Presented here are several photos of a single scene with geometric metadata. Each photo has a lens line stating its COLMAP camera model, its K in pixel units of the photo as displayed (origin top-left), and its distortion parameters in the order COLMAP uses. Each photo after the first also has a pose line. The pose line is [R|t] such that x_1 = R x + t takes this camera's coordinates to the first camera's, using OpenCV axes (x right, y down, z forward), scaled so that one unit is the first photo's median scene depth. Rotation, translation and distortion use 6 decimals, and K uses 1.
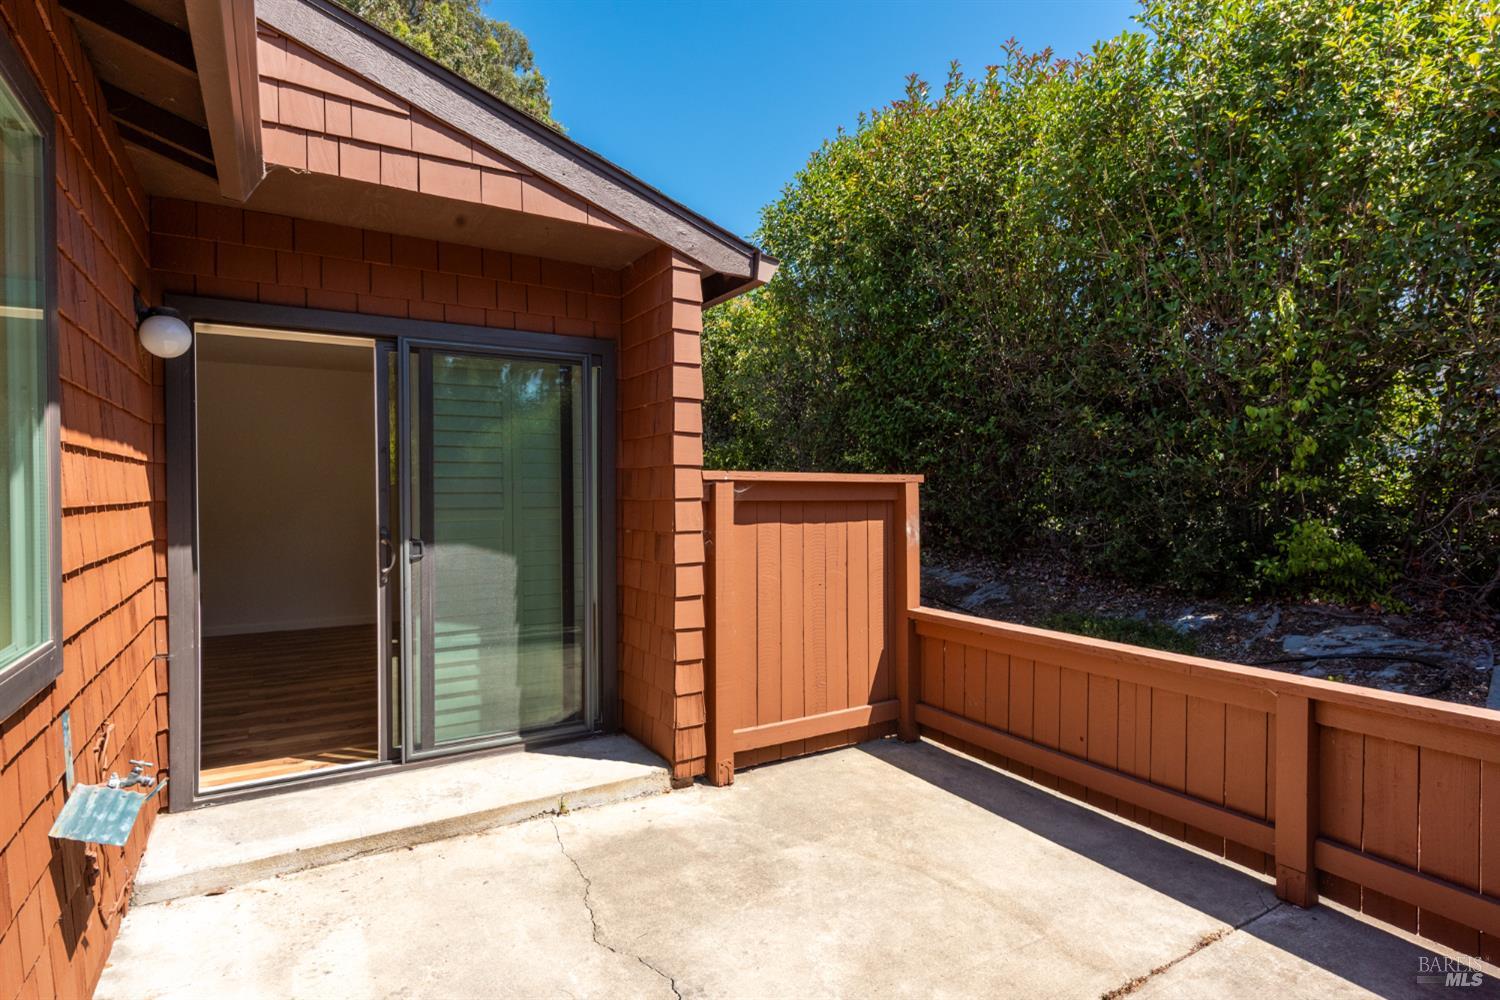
lens RADIAL K [[785.5, 0, 749.3], [0, 785.5, 498.7], [0, 0, 1]] dist [0.013713, -0.000753]
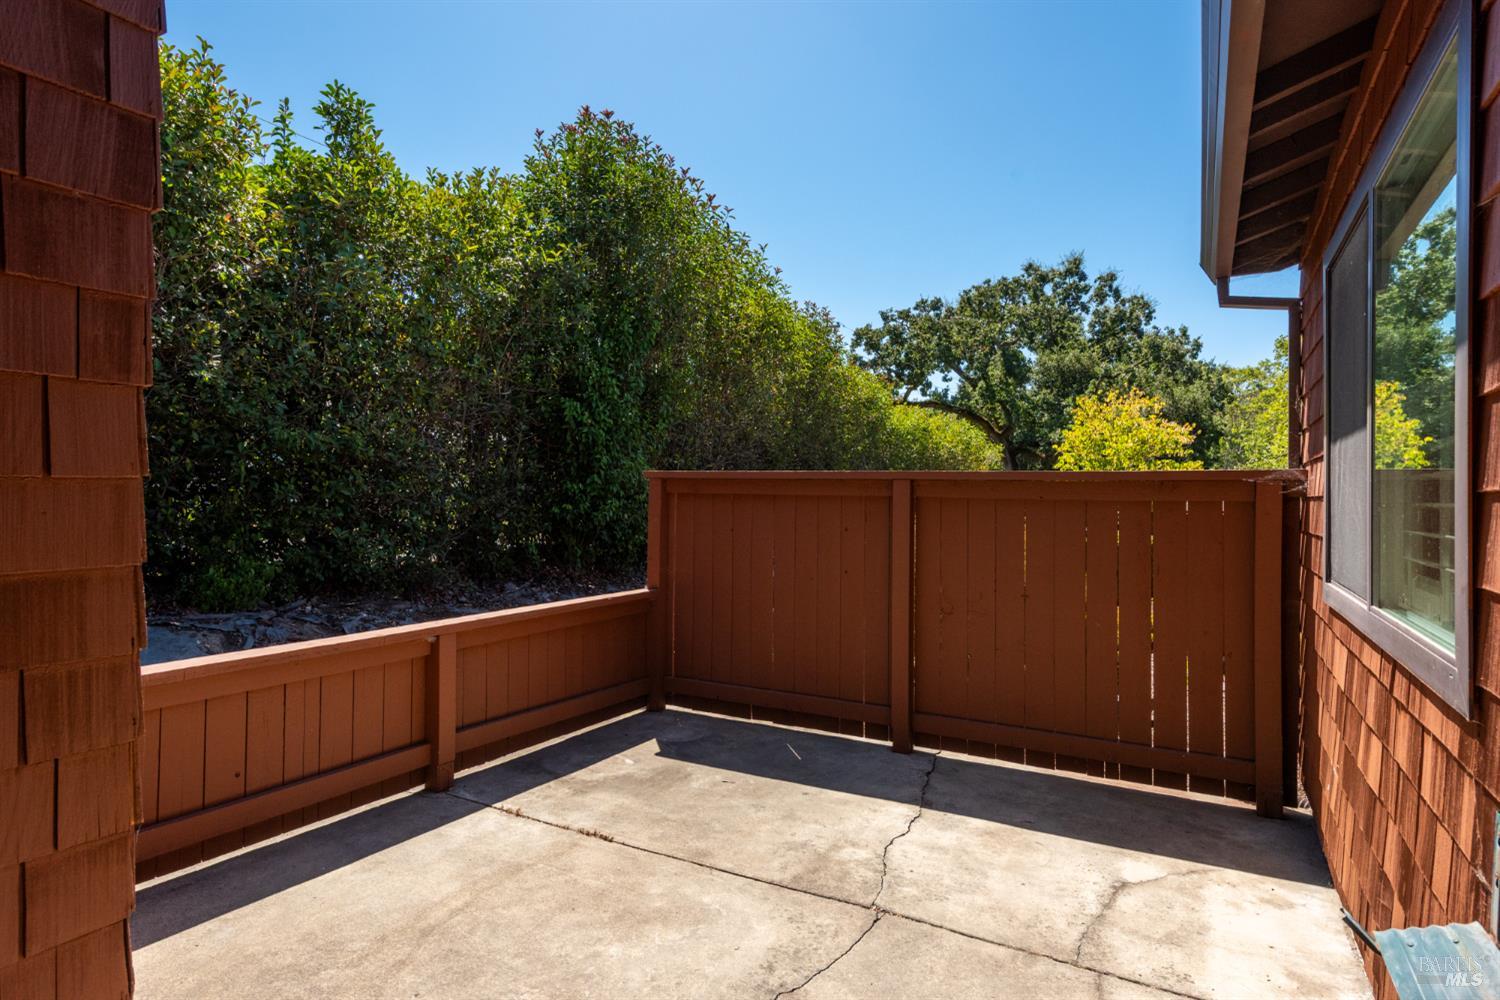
lens RADIAL K [[785.5, 0, 748.2], [0, 785.5, 496.9], [0, 0, 1]] dist [0.013713, -0.000753]
pose [[-0.478600, -0.003559, 0.878026, -0.620476], [0.001278, 0.999988, 0.004750, 0.007251], [-0.878032, 0.003395, -0.478590, 1.005935]]
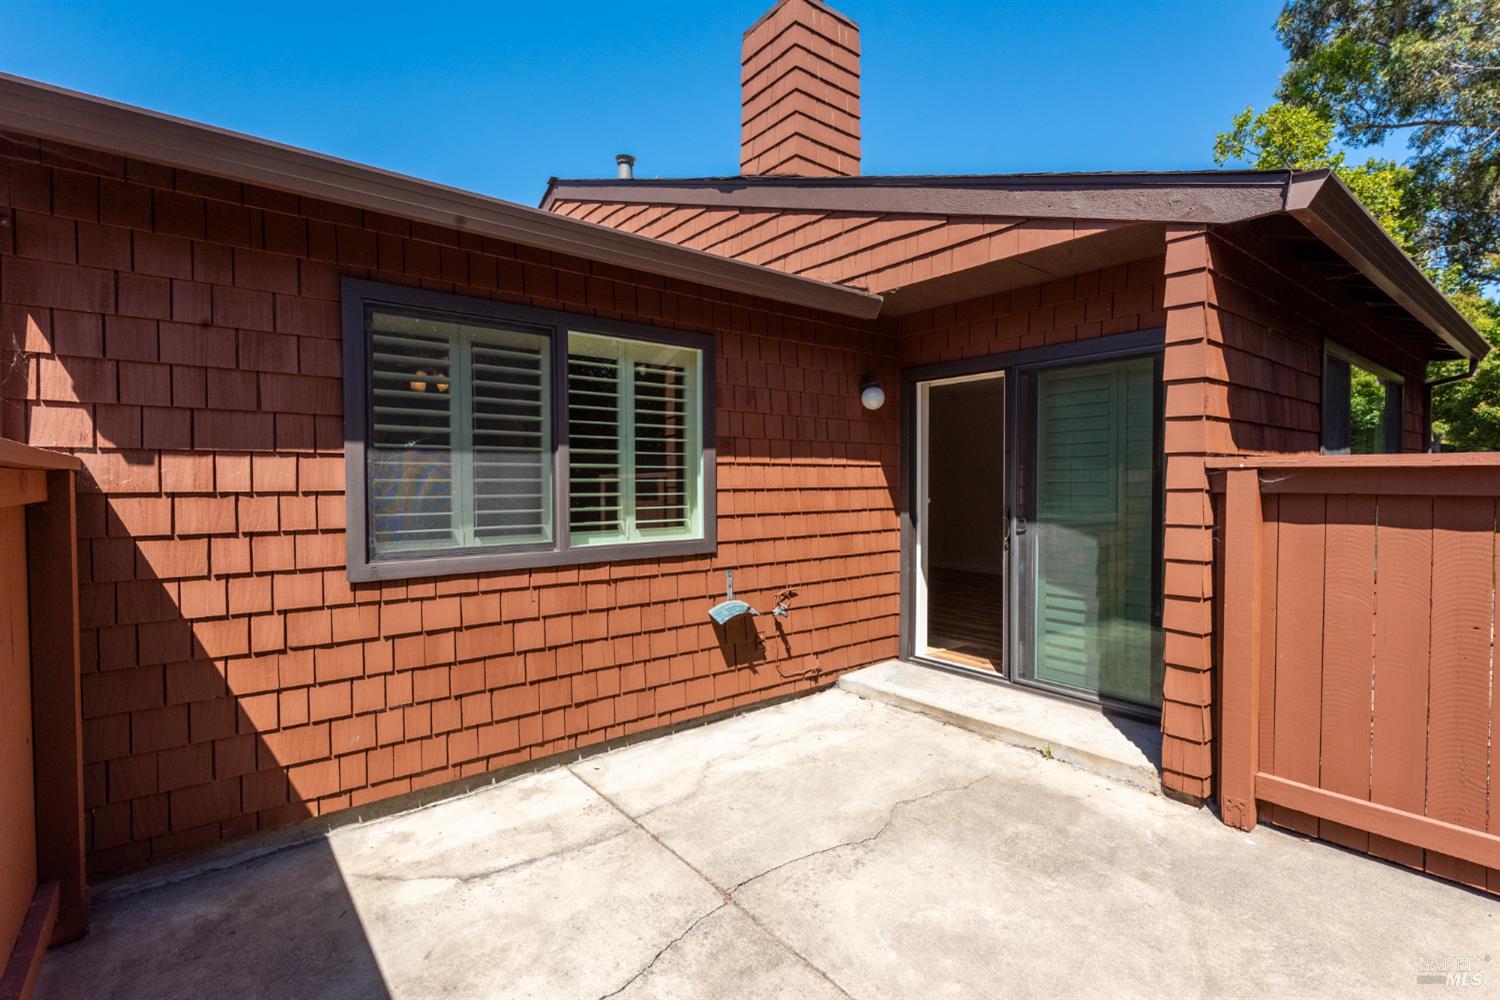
lens RADIAL K [[700.5, 0, 747.5], [0, 700.5, 499.1], [0, 0, 1]] dist [0.001729, -0.000277]
pose [[0.116030, 0.027159, -0.992874, 0.739601], [-0.010230, 0.999606, 0.026148, -0.005133], [0.993193, 0.007123, 0.116262, 0.439592]]
